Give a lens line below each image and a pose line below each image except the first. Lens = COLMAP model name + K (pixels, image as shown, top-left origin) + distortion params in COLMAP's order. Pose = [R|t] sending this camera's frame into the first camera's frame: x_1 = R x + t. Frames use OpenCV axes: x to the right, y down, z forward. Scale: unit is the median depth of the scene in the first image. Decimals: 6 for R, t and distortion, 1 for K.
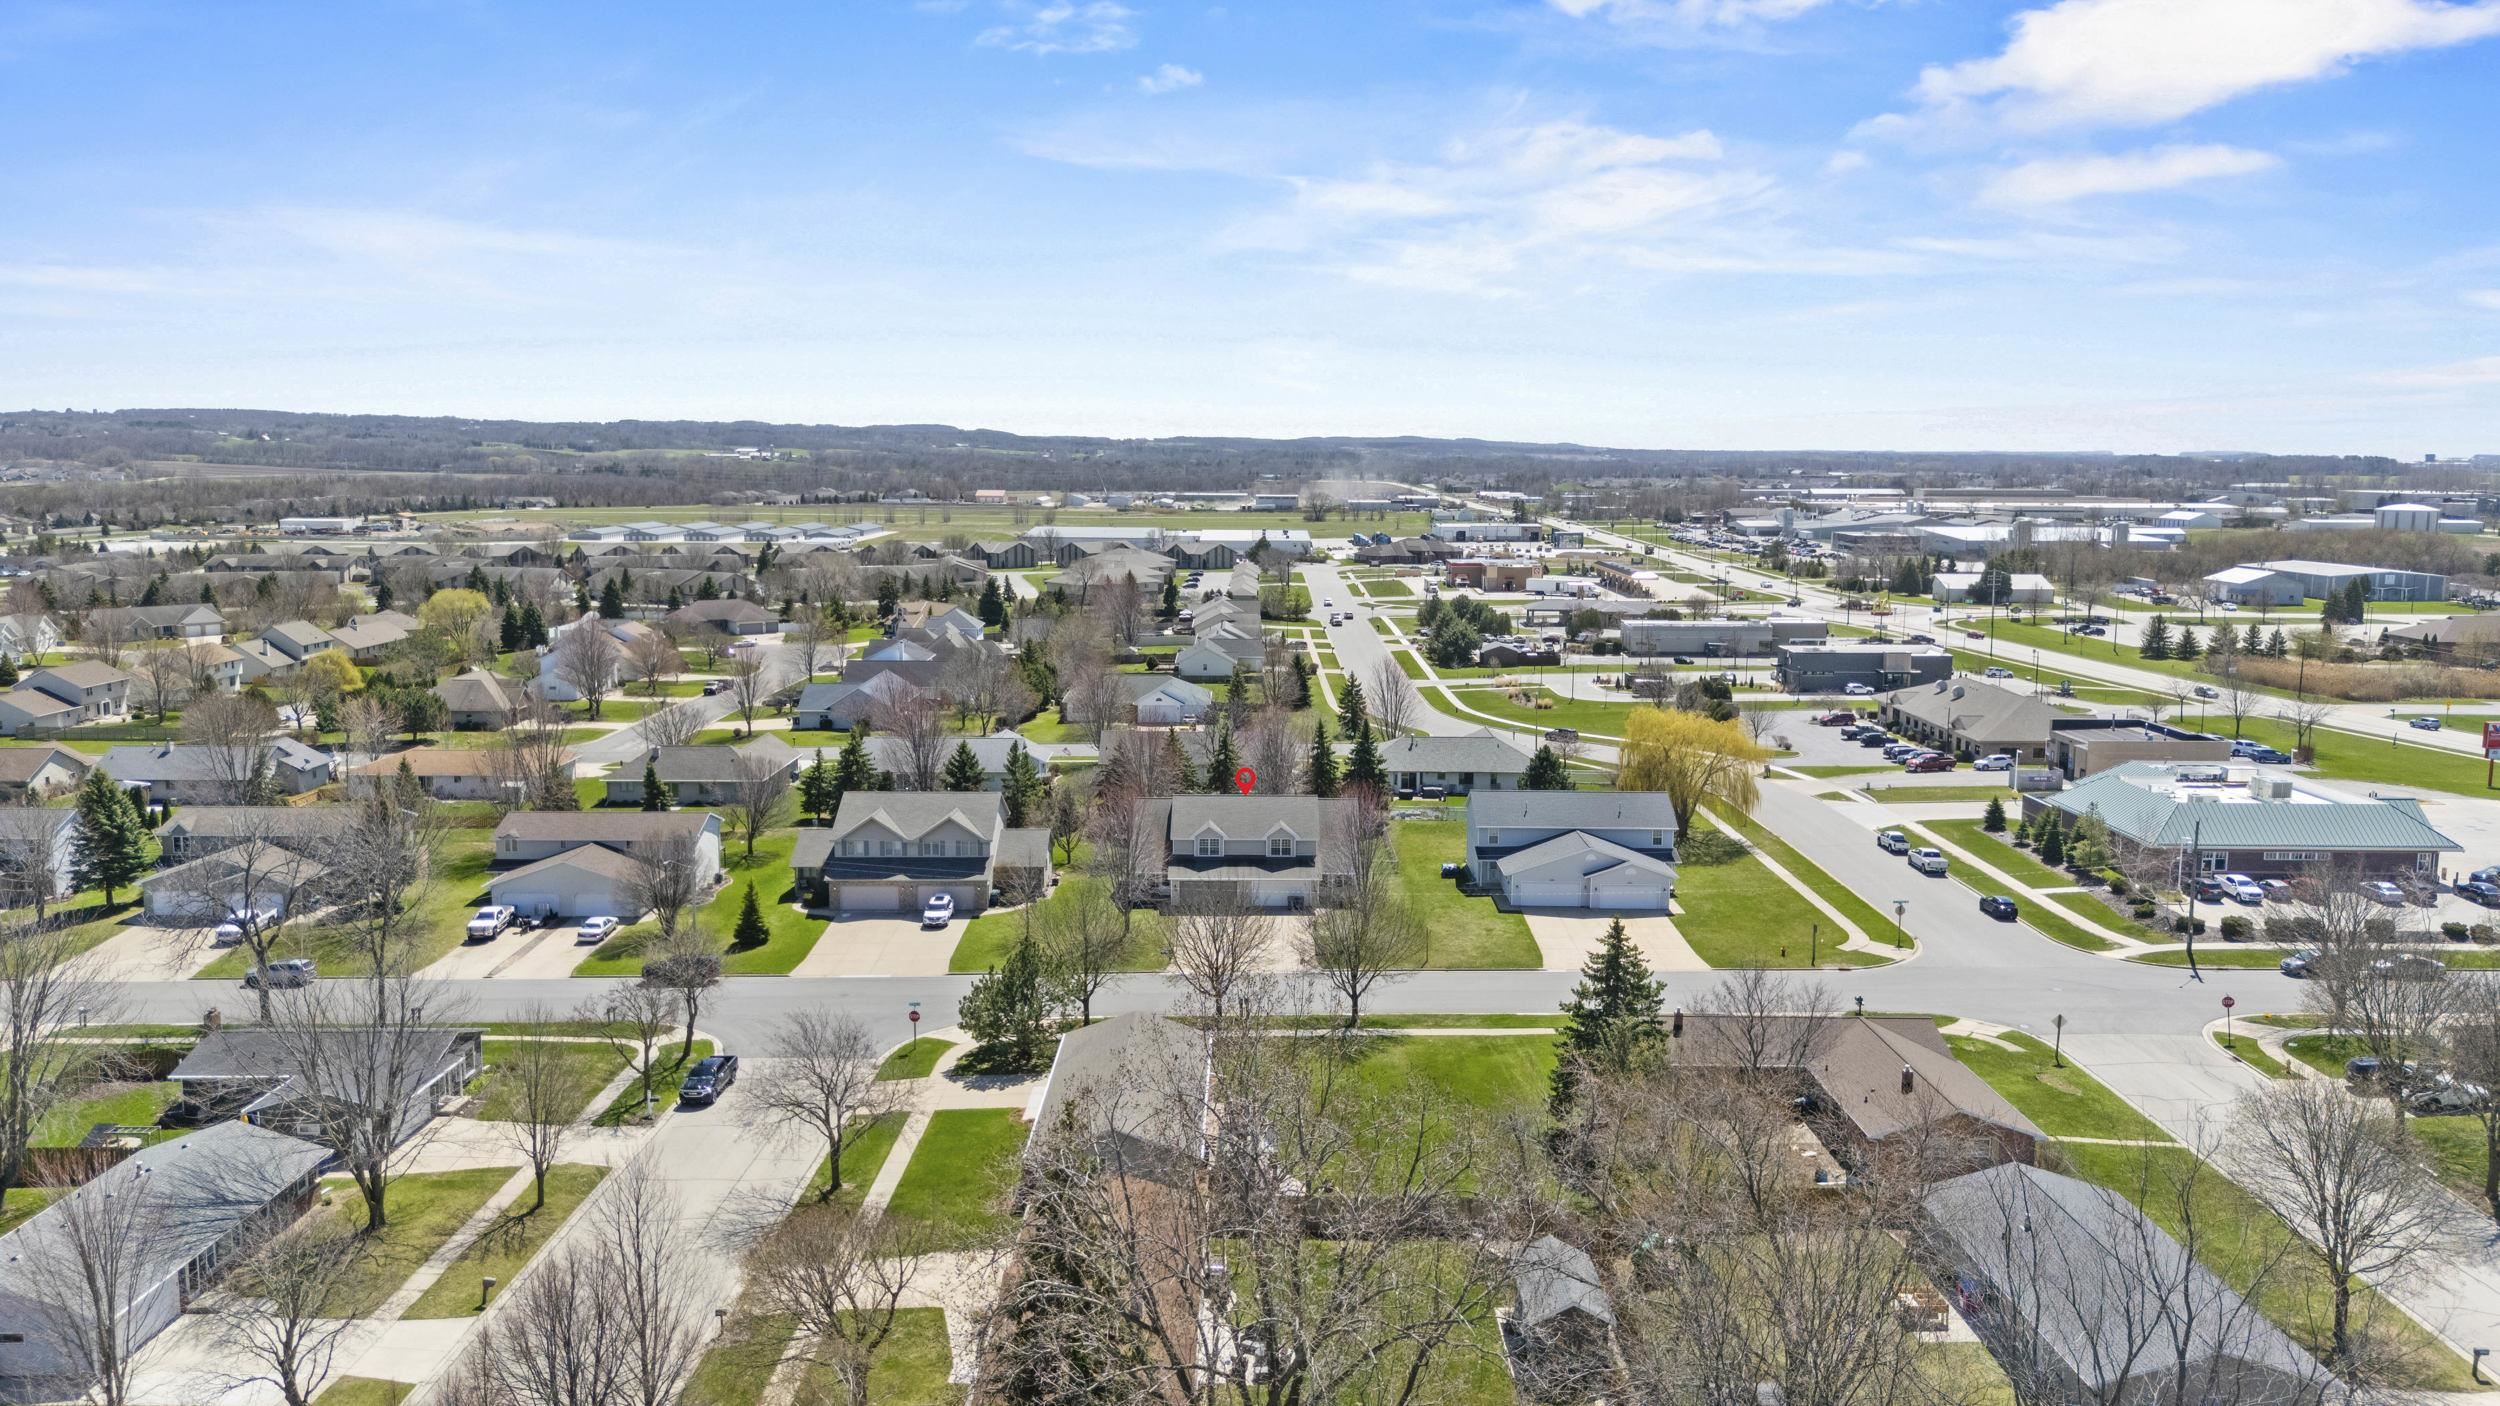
lens RADIAL K [[1835.9, 0, 1250.0], [0, 1835.9, 703.0], [0, 0, 1]] dist [0.057447, -0.058085]
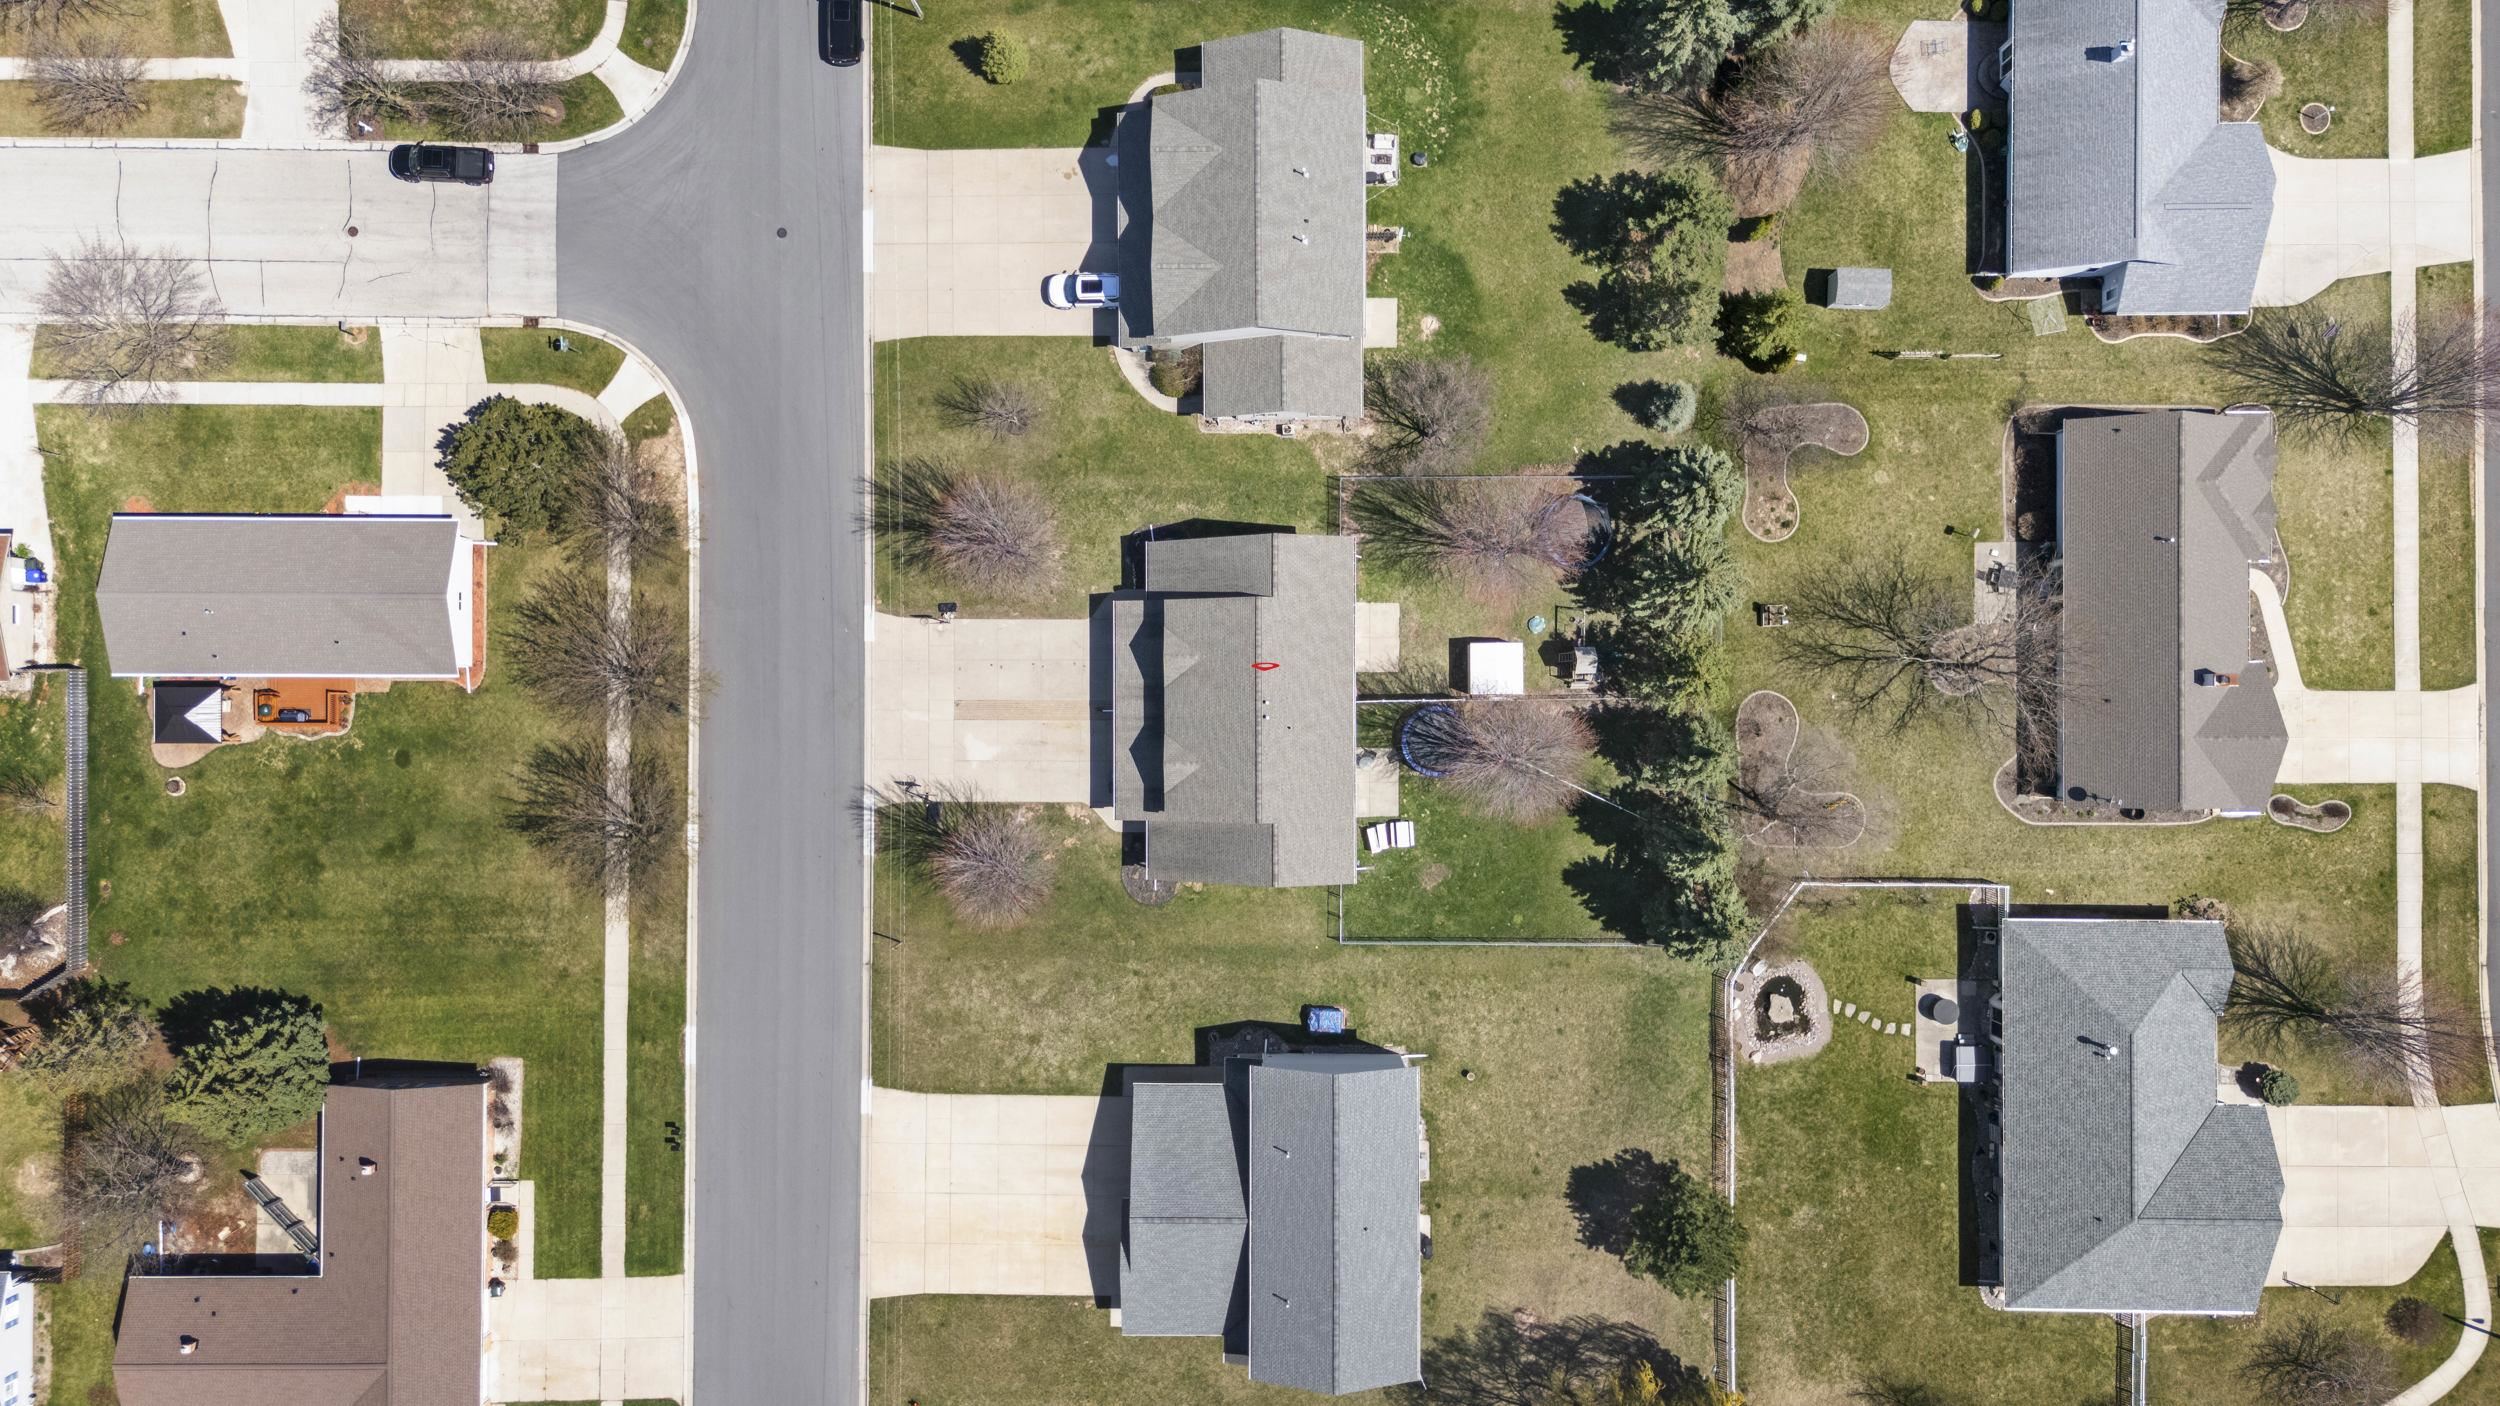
lens RADIAL K [[1833.6, 0, 1252.3], [0, 1833.6, 705.3], [0, 0, 1]] dist [0.052904, -0.038472]
pose [[-0.001446, 0.999934, -0.011384, 0.002657], [-0.127261, 0.011108, 0.991807, -0.504628], [0.991868, 0.002882, 0.127237, 0.800539]]
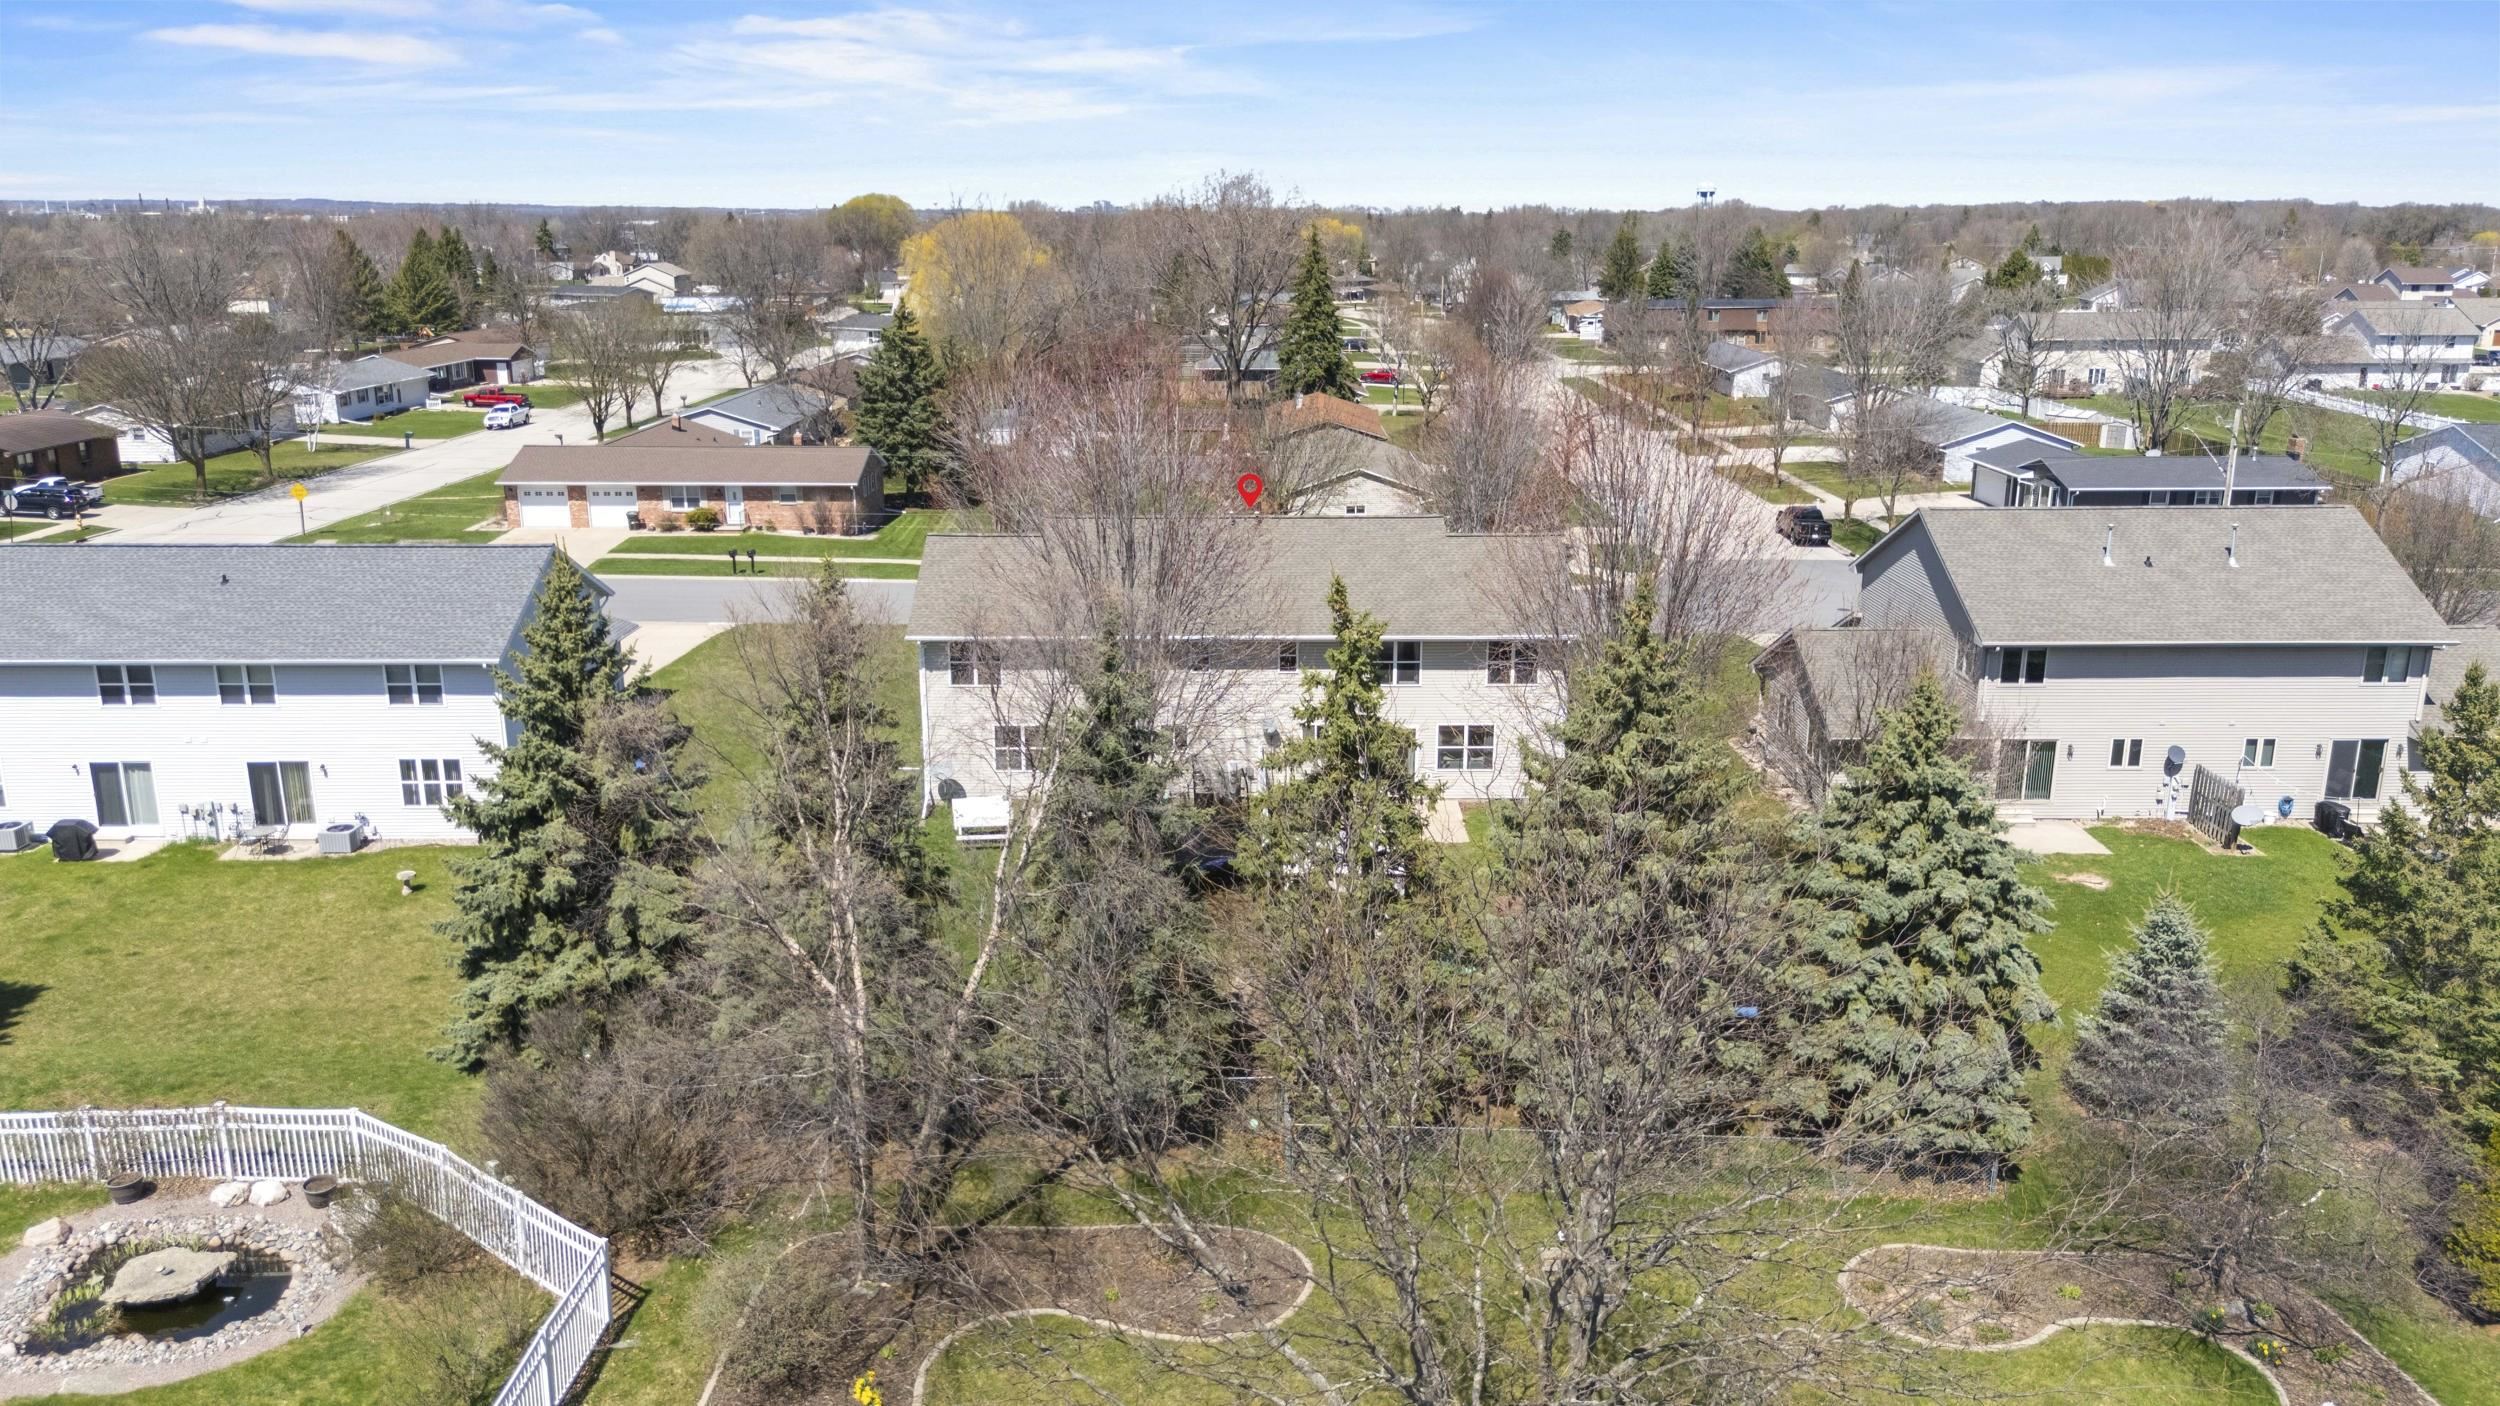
lens RADIAL K [[1833.6, 0, 1252.3], [0, 1833.6, 705.3], [0, 0, 1]] dist [0.052904, -0.038472]
pose [[-0.999967, -0.004519, -0.006752, -0.001205], [-0.006810, 0.919501, 0.393029, -0.050787], [0.004432, 0.393062, -0.919501, 1.175474]]
